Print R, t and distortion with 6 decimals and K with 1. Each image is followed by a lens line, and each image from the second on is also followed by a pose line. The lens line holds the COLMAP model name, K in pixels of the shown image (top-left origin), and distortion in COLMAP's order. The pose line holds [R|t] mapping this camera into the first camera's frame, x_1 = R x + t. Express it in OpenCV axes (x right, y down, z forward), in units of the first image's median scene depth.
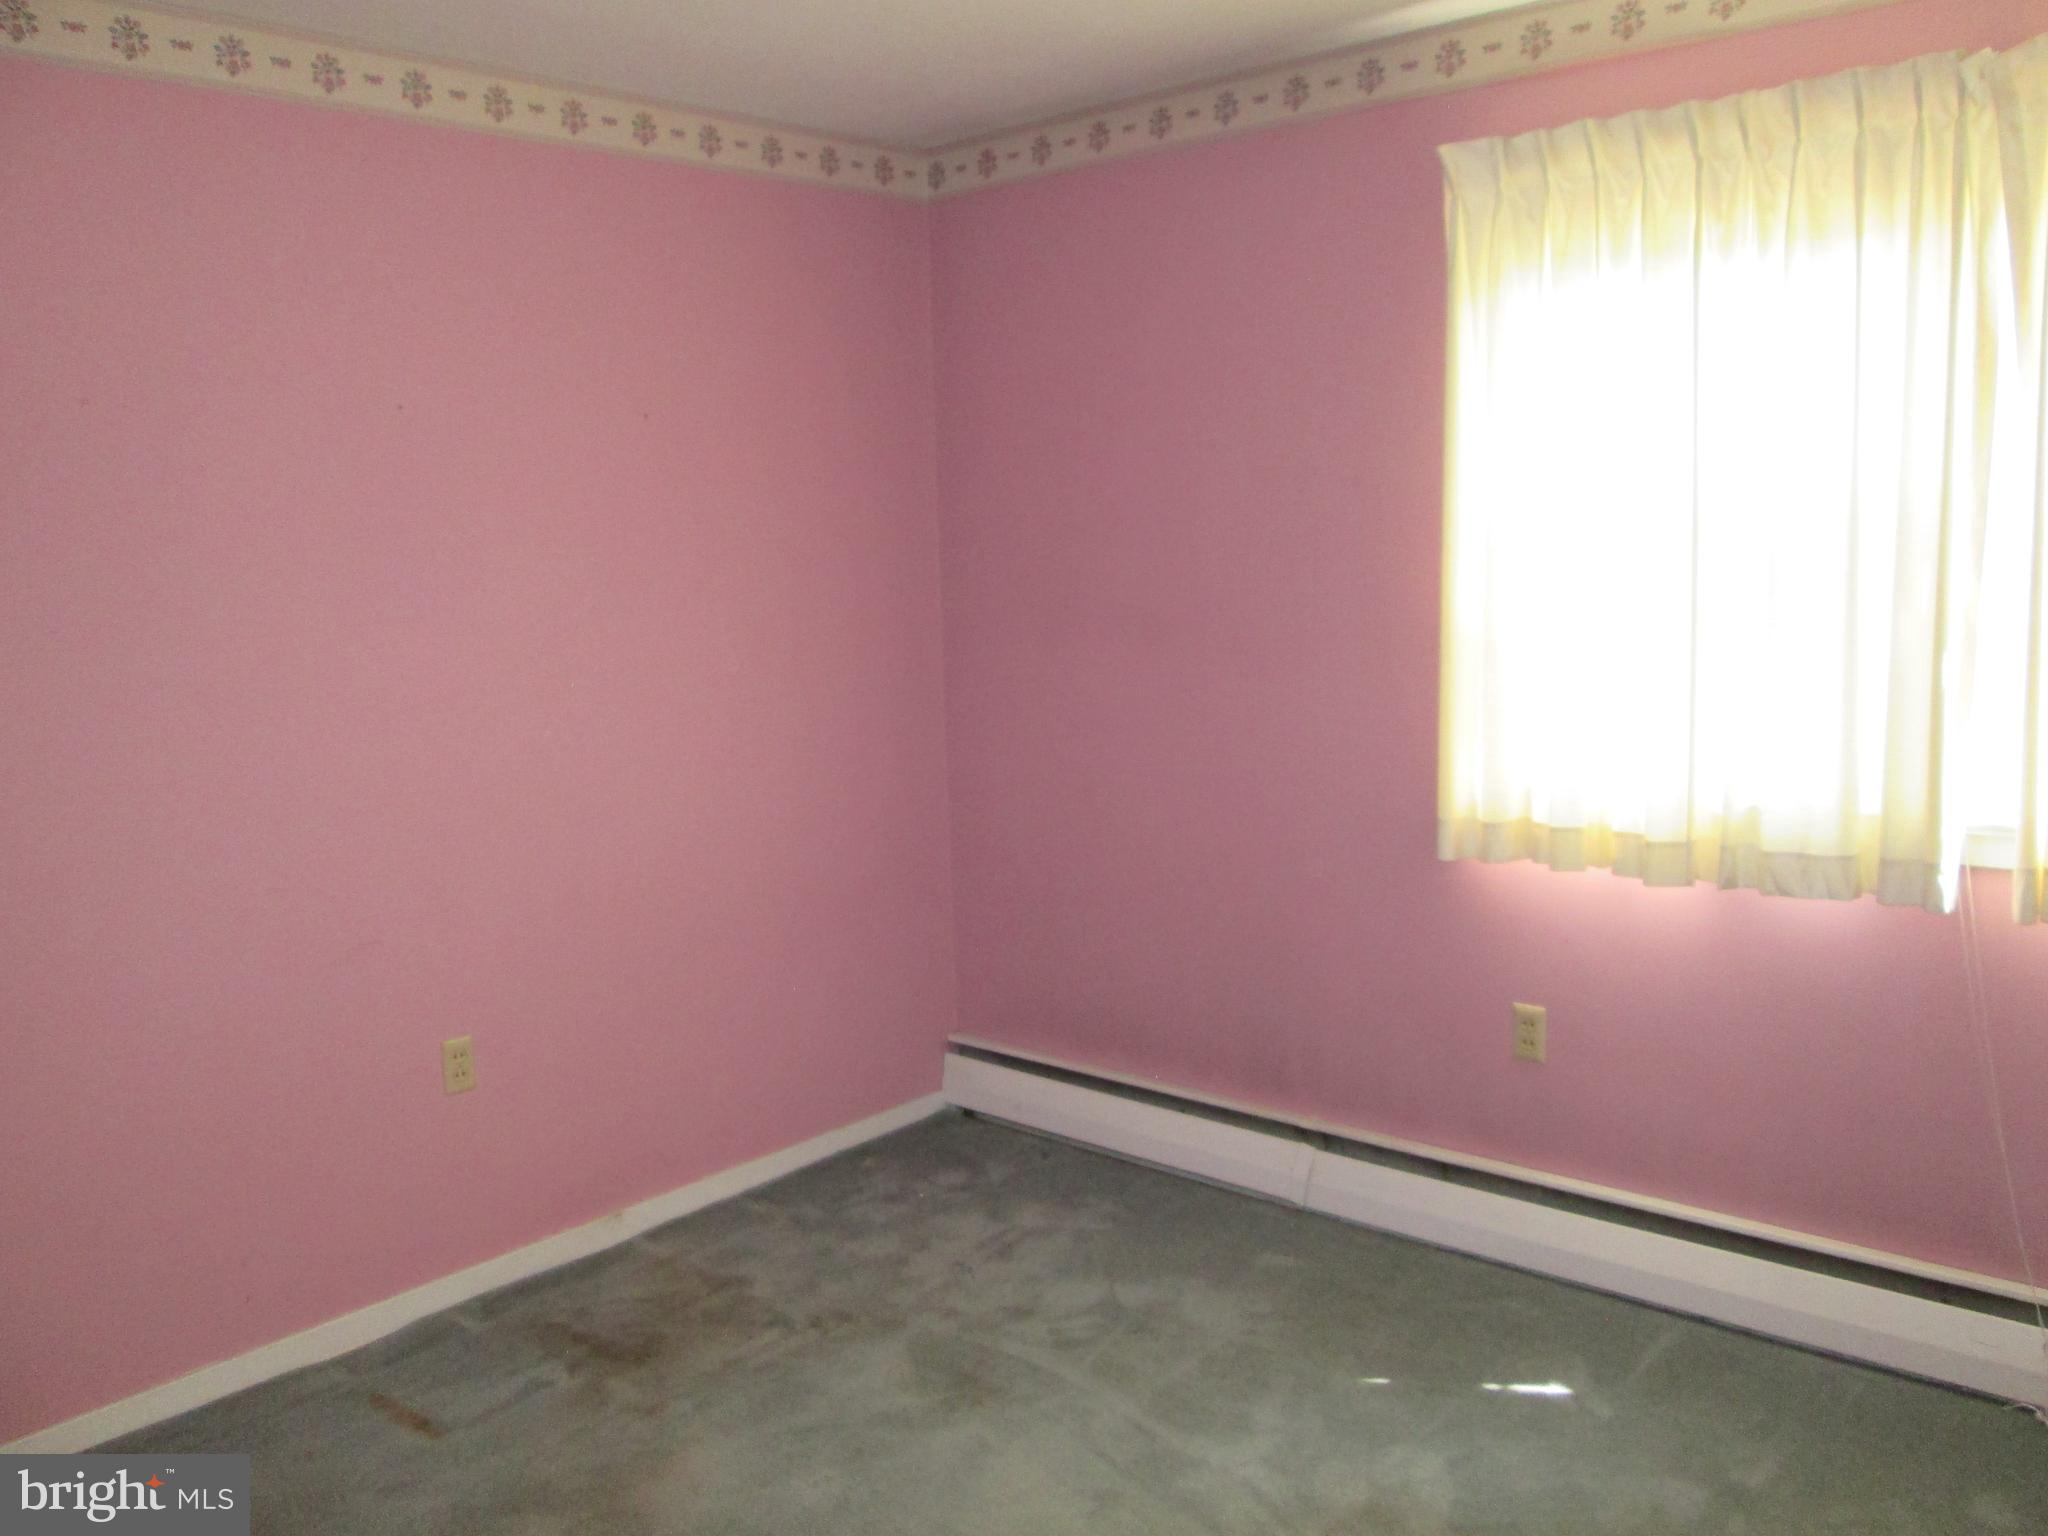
lens RADIAL K [[1688.7, 0, 1013.7], [0, 1688.7, 760.0], [0, 0, 1]] dist [-0.060931, 0.030807]
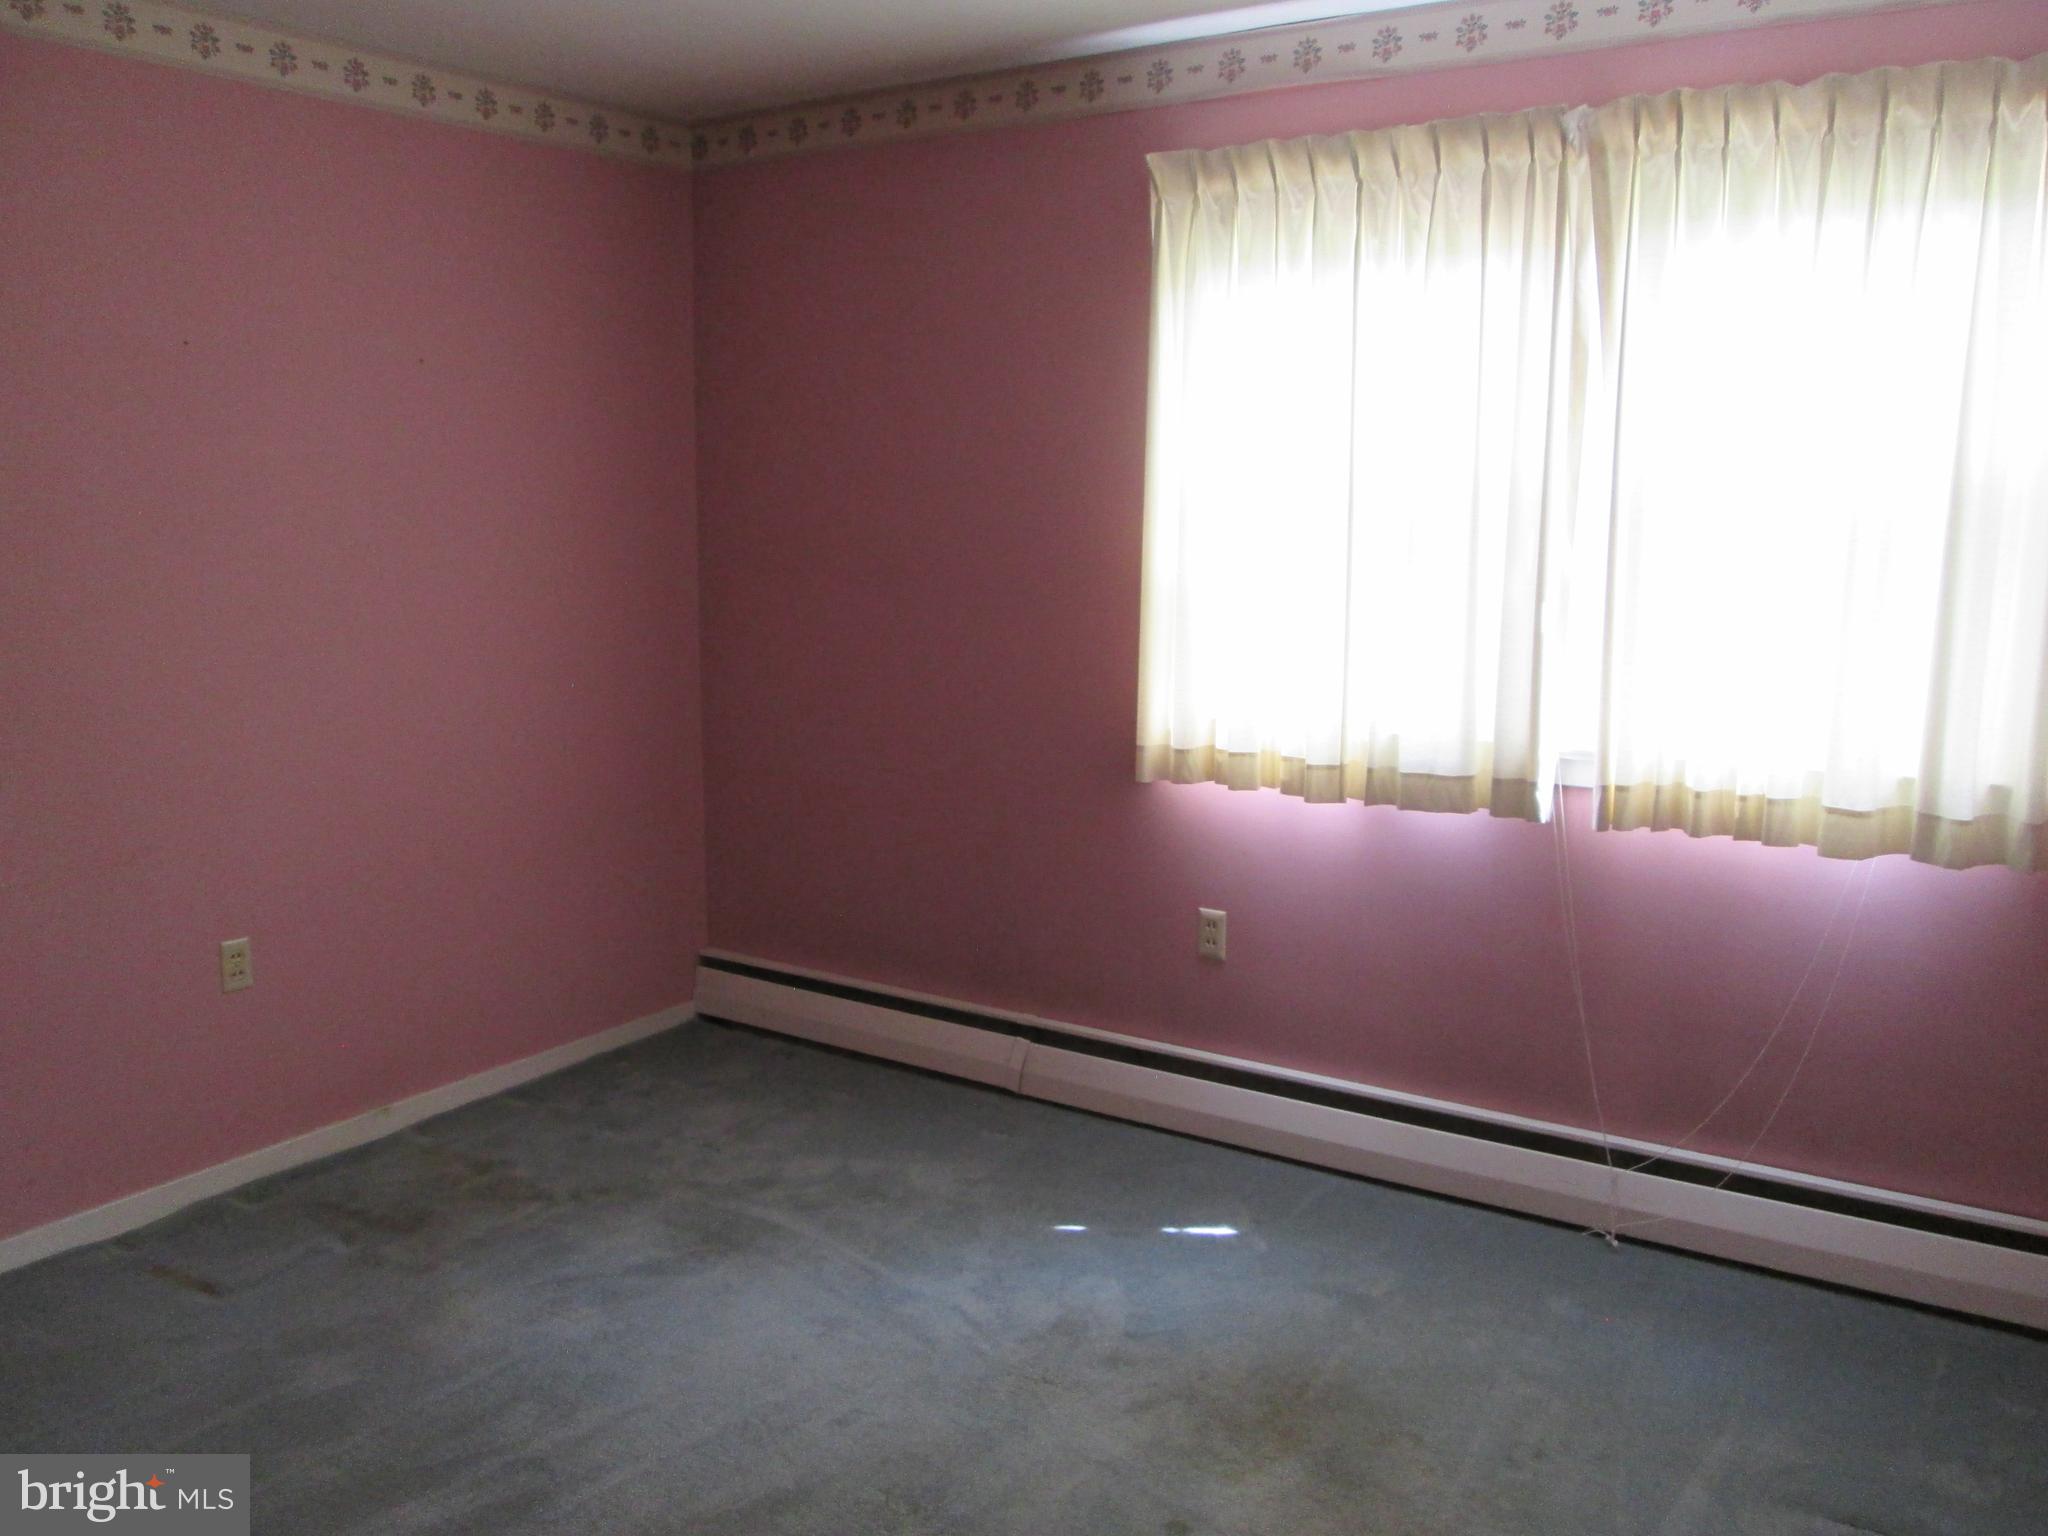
lens RADIAL K [[1688.7, 0, 1016.5], [0, 1688.7, 778.4], [0, 0, 1]] dist [-0.060931, 0.030807]
pose [[0.989487, 0.012731, 0.144061, 0.007092], [-0.017204, 0.999406, 0.029851, 0.026057], [-0.143596, -0.032016, 0.989118, -0.132326]]
